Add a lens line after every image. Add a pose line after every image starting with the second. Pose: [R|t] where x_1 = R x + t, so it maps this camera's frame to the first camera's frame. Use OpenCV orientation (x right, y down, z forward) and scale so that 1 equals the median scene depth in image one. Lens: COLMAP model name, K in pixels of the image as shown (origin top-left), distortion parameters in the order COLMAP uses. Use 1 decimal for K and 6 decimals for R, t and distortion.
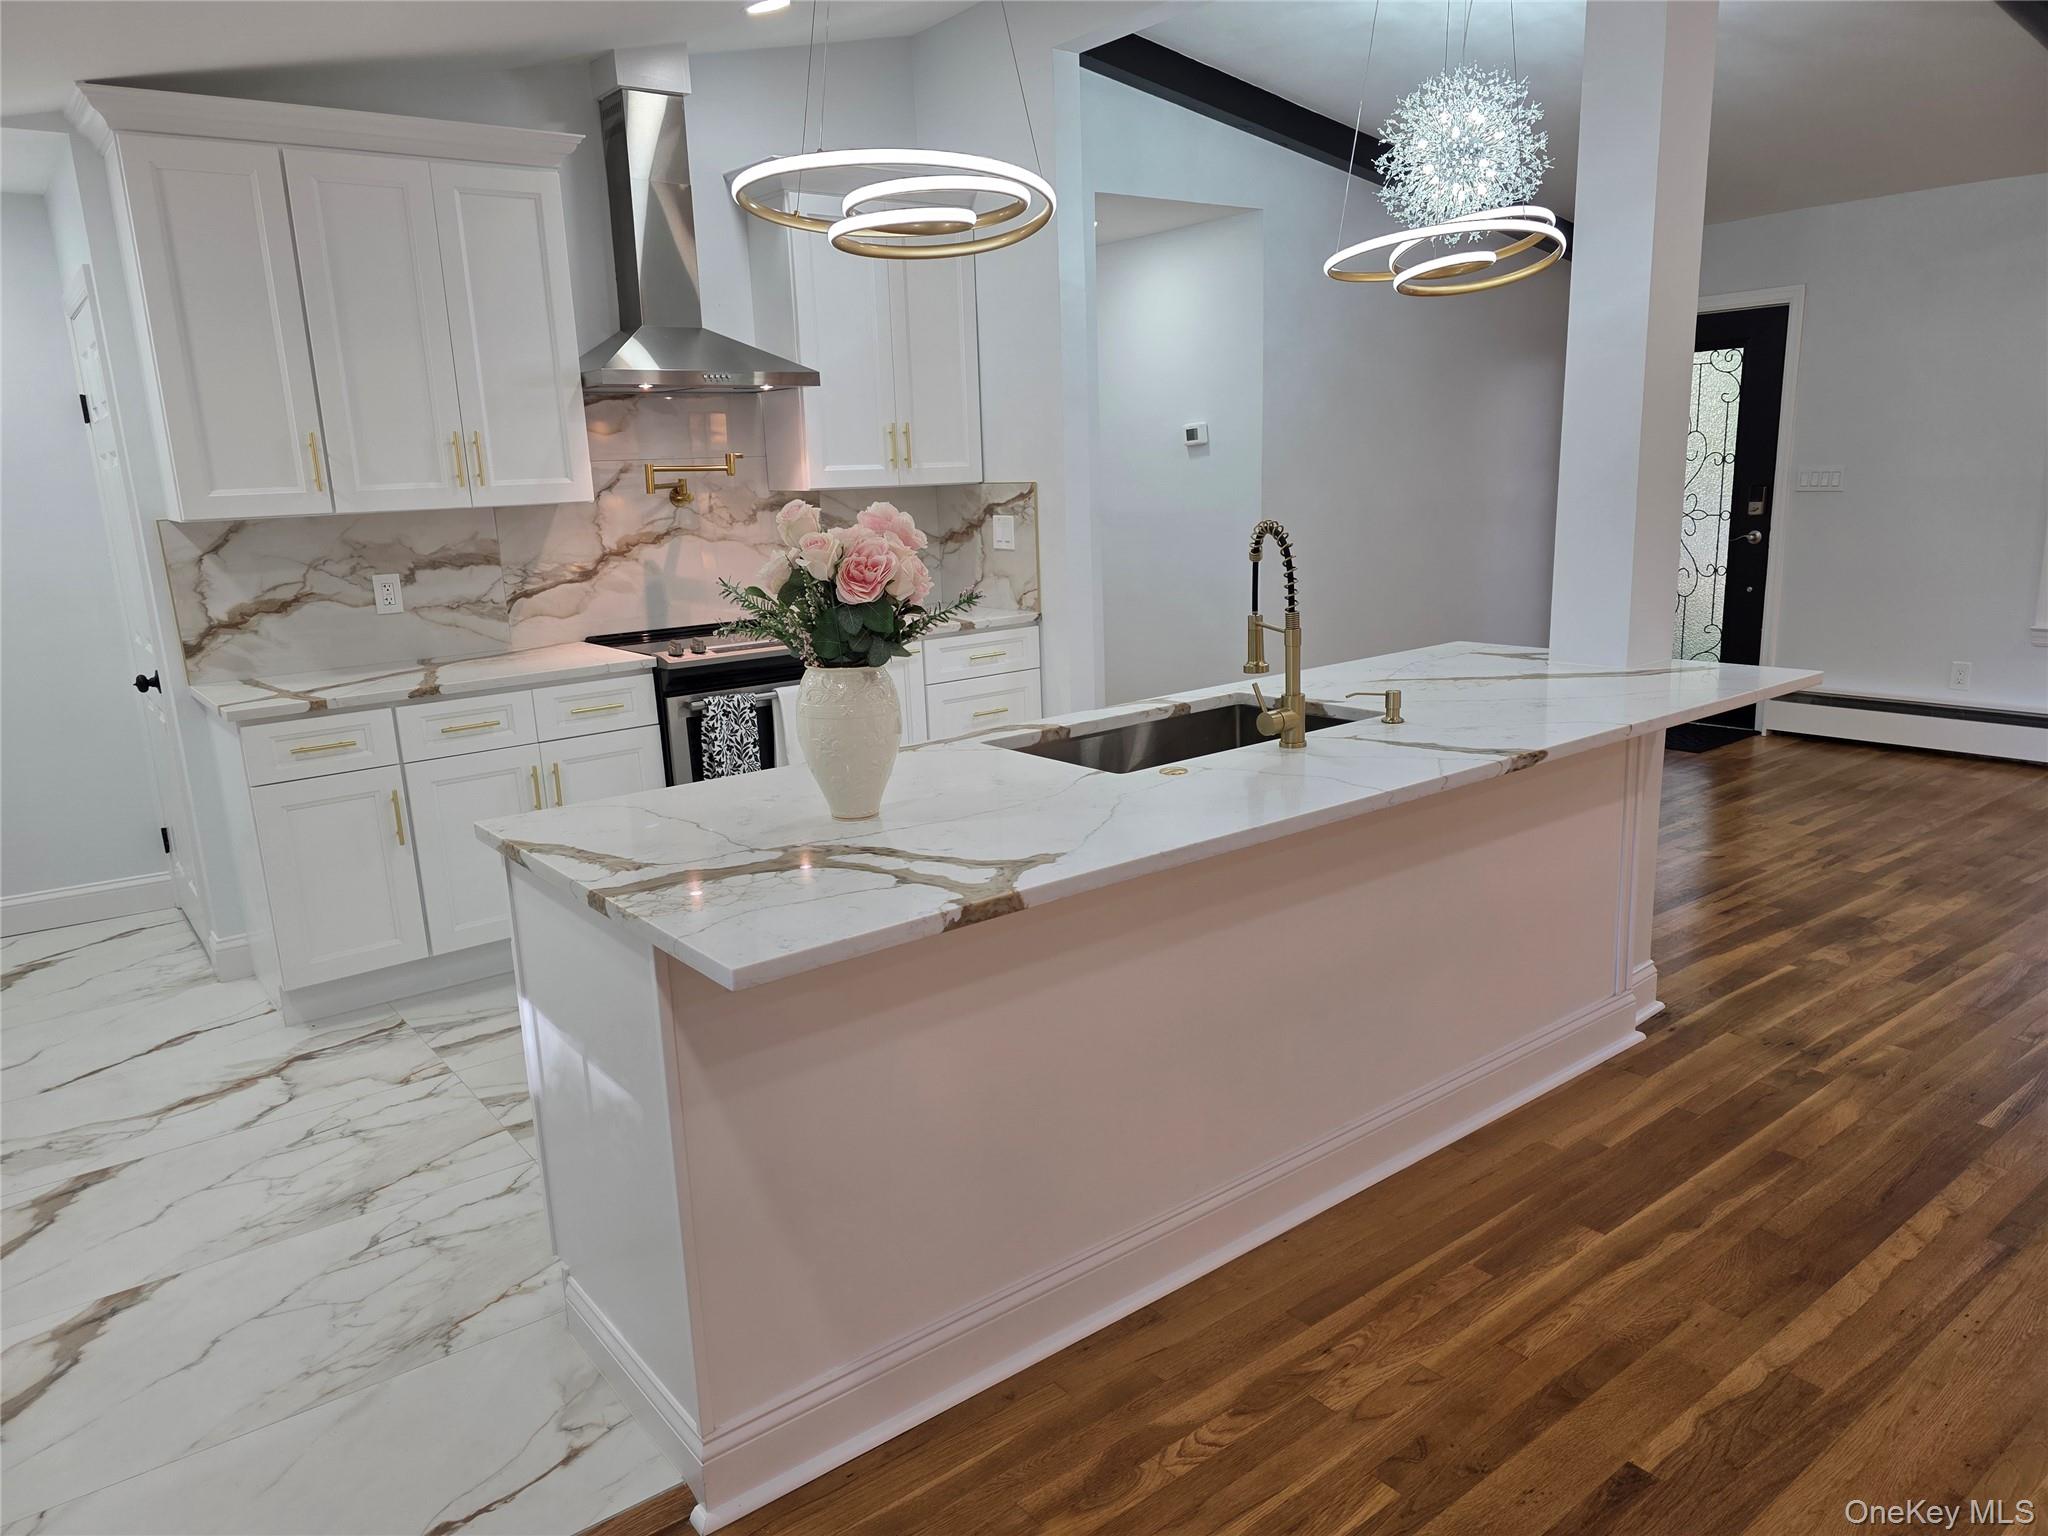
lens RADIAL K [[1374.0, 0, 1033.5], [0, 1374.0, 760.9], [0, 0, 1]] dist [0.029512, -0.016840]
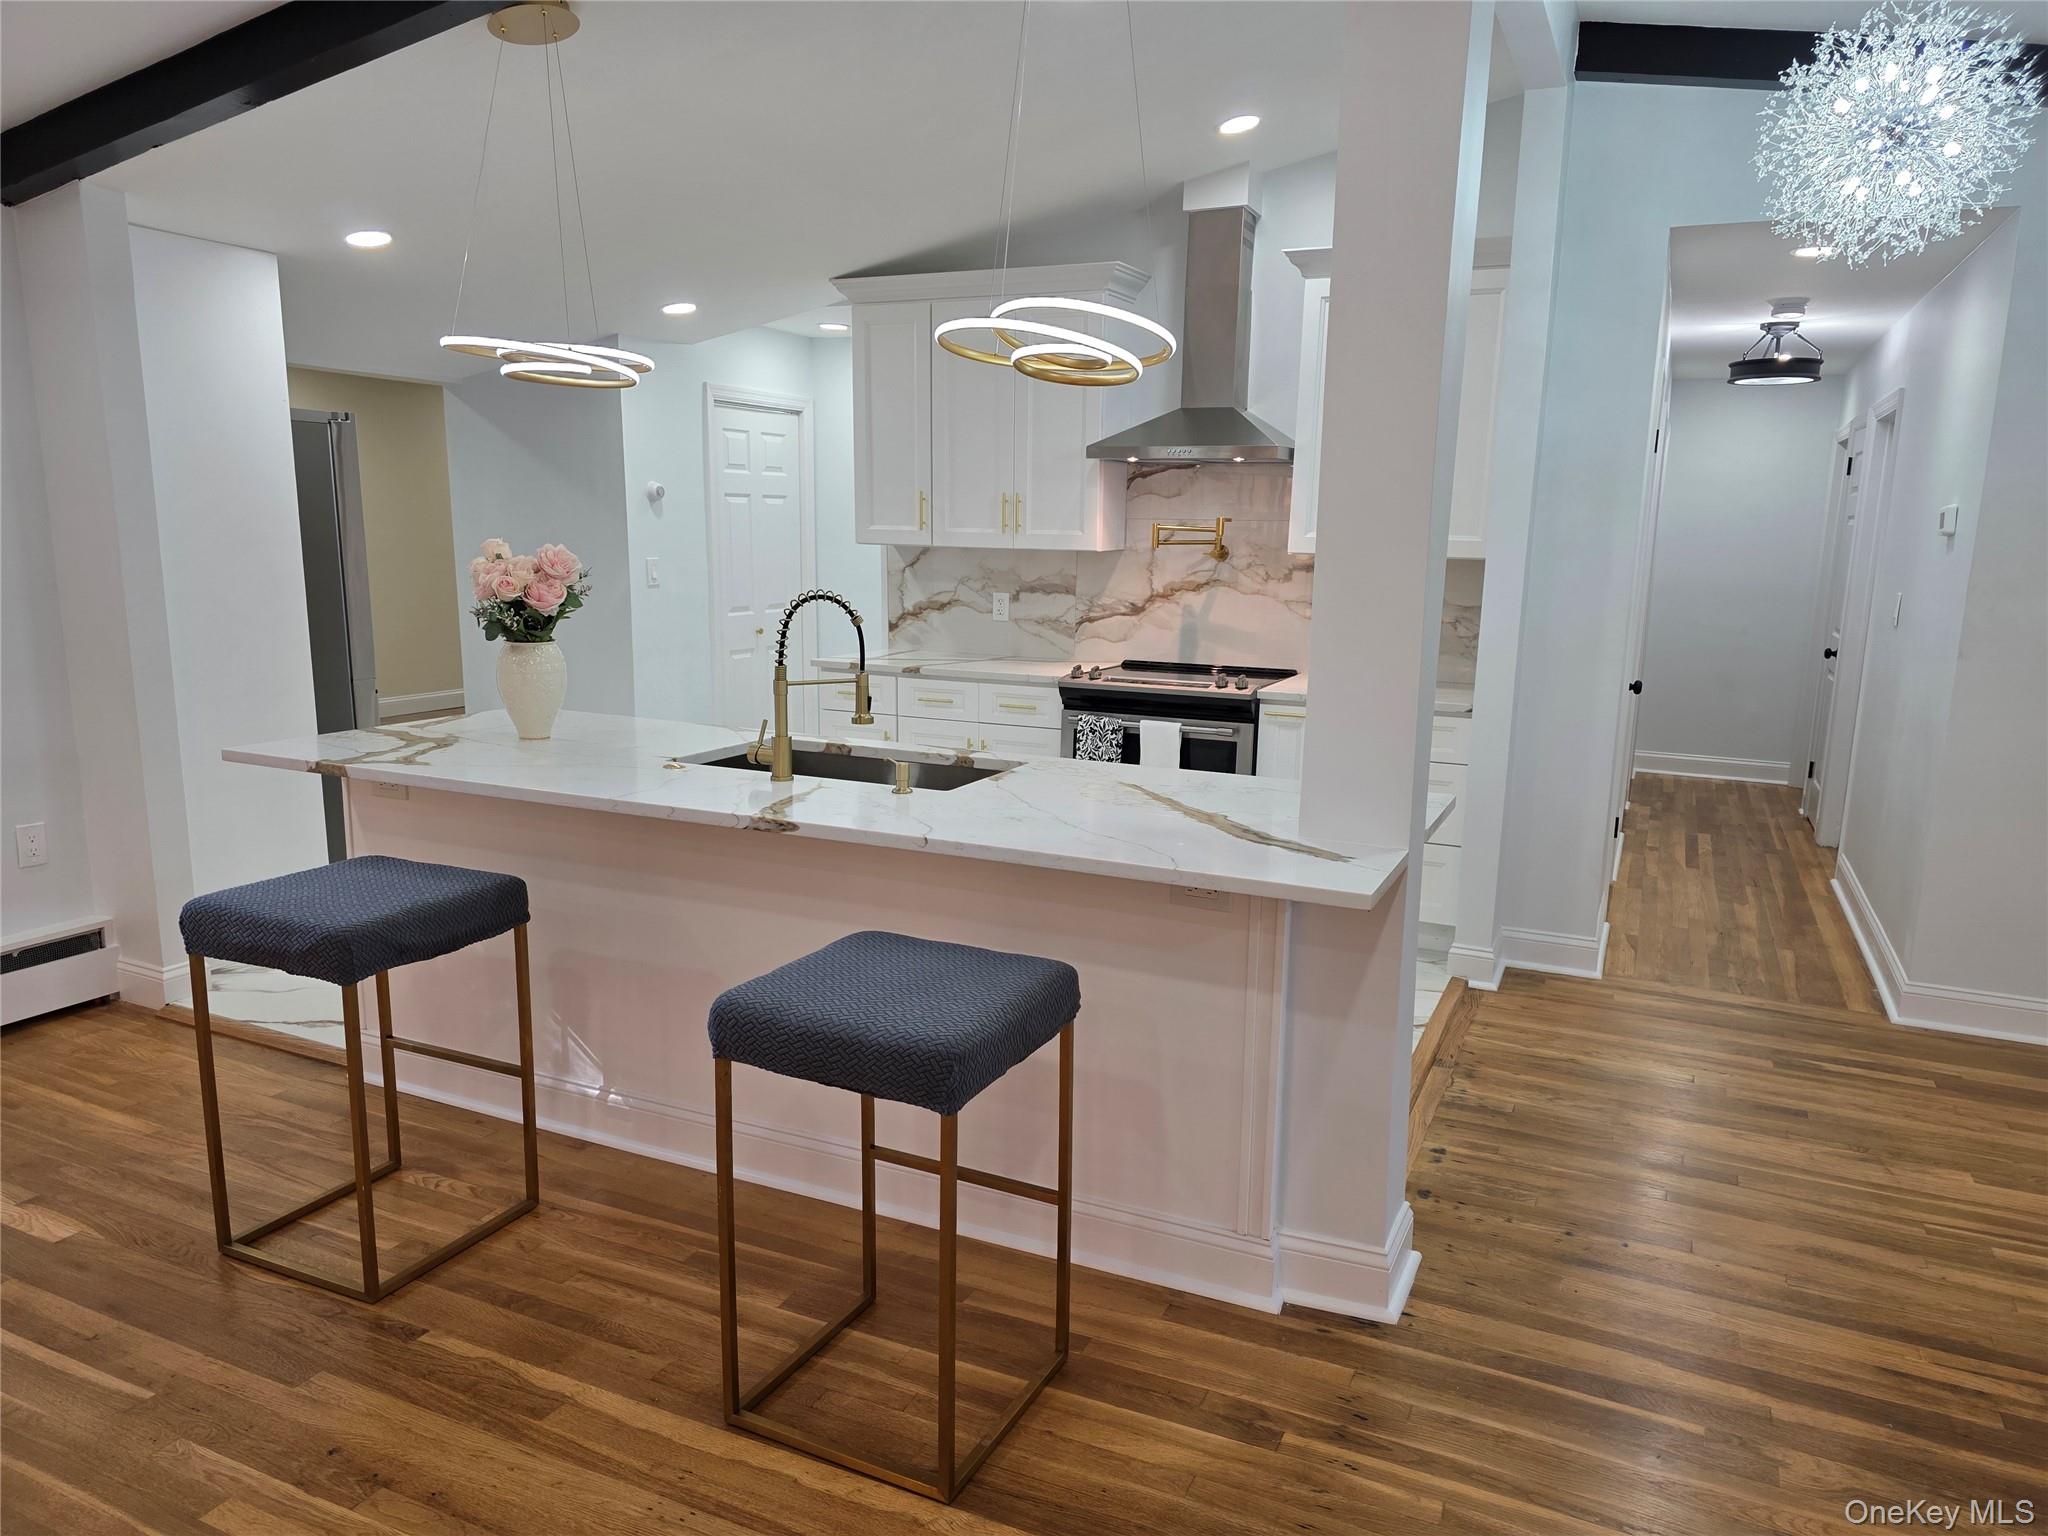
lens RADIAL K [[1374.0, 0, 1036.4], [0, 1374.0, 784.2], [0, 0, 1]] dist [0.029512, -0.016840]
pose [[0.463074, 0.210590, -0.860938, 0.809063], [-0.226192, 0.967278, 0.114939, -0.118558], [0.856971, 0.141512, 0.495555, 0.379474]]
